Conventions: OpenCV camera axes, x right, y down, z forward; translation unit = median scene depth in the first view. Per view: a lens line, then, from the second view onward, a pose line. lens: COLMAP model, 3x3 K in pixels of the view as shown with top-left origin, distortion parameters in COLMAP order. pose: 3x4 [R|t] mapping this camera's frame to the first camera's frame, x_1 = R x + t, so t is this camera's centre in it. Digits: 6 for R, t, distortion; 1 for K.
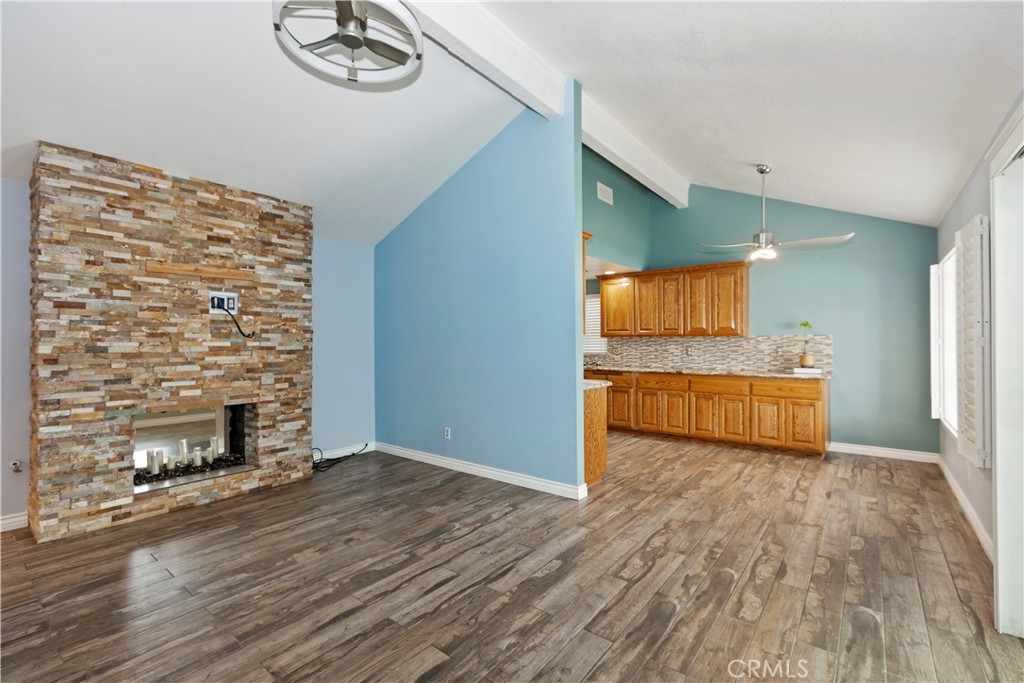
lens RADIAL K [[454.2, 0, 510.5], [0, 454.2, 336.3], [0, 0, 1]] dist [0.000858, -0.000017]
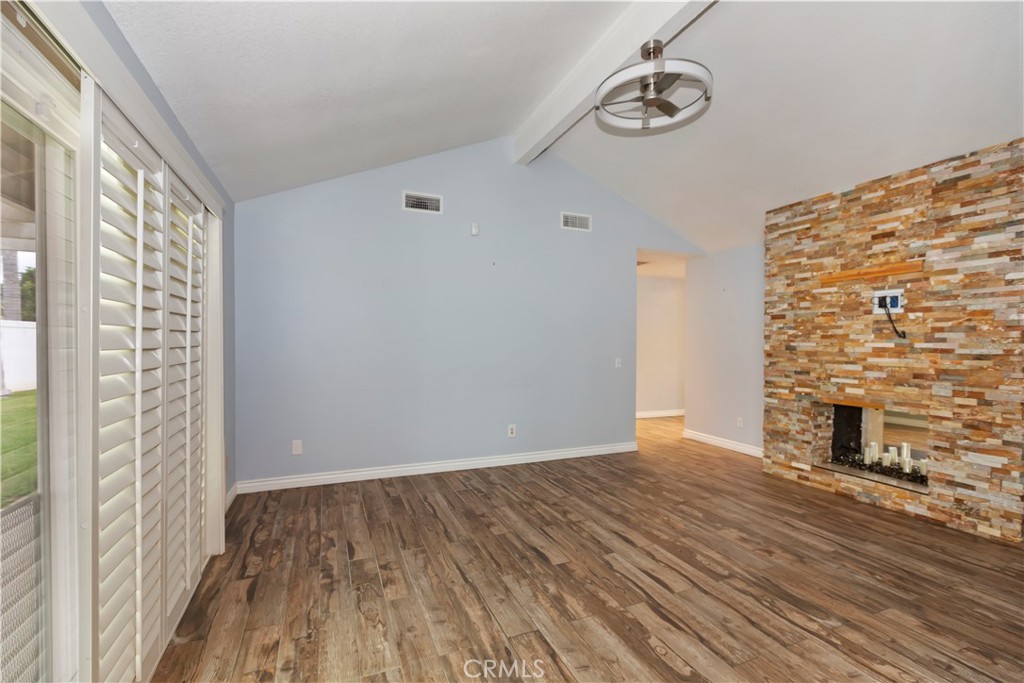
lens RADIAL K [[455.2, 0, 513.7], [0, 455.2, 343.5], [0, 0, 1]] dist [0.001970, -0.000497]
pose [[-0.486548, 0.003568, -0.873646, 0.620558], [0.007871, 0.999969, -0.000300, 0.008379], [0.873618, -0.007023, -0.486561, 0.846001]]
